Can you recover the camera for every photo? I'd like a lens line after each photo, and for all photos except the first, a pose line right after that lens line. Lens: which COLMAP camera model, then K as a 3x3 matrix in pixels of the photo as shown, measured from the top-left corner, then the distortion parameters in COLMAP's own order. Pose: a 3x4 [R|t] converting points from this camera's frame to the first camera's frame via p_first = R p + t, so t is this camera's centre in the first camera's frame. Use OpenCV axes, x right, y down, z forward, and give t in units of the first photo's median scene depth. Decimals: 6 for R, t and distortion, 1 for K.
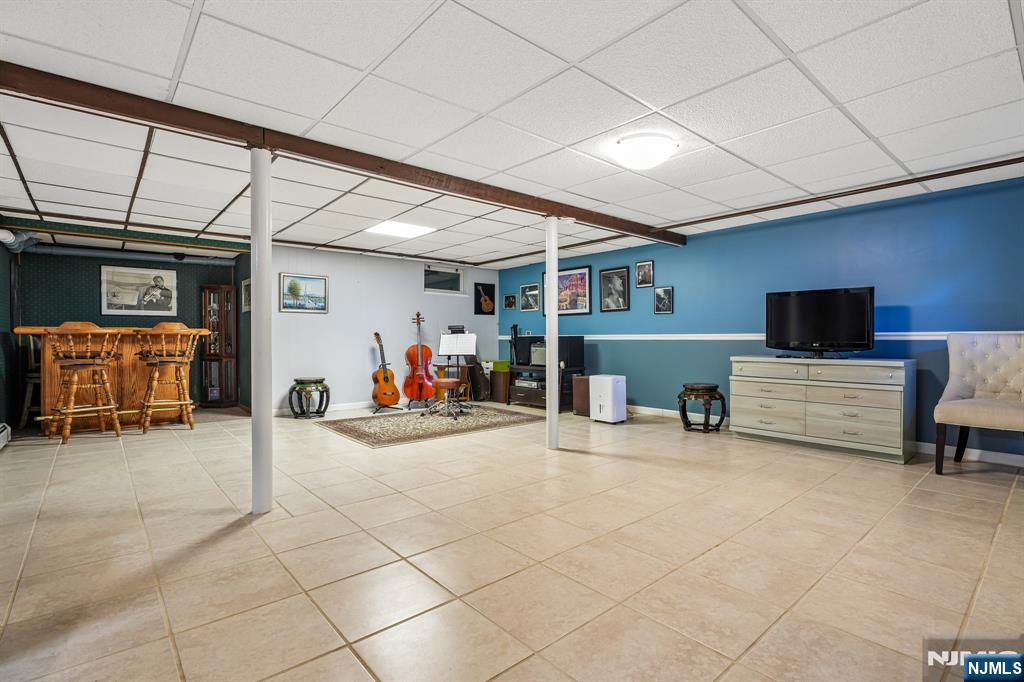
lens RADIAL K [[507.7, 0, 511.9], [0, 507.7, 343.4], [0, 0, 1]] dist [-0.006166, 0.001108]
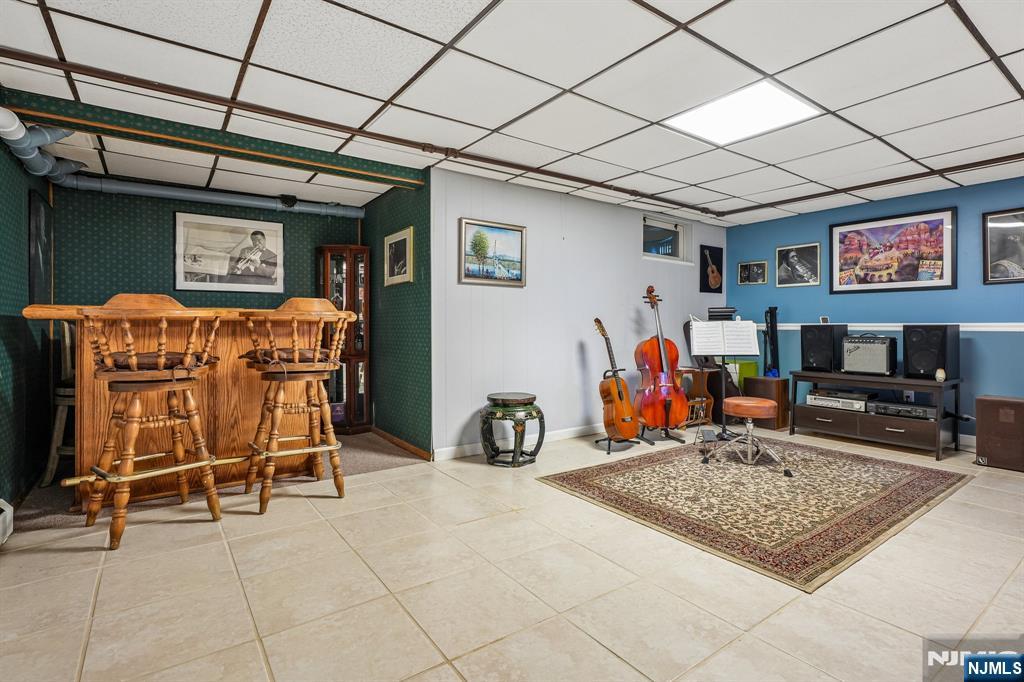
lens RADIAL K [[507.7, 0, 514.1], [0, 507.7, 330.4], [0, 0, 1]] dist [-0.006166, 0.001108]
pose [[0.997425, 0.003049, -0.071657, -0.352056], [-0.003102, 0.999995, -0.000635, -0.006595], [0.071655, 0.000856, 0.997429, 0.407962]]
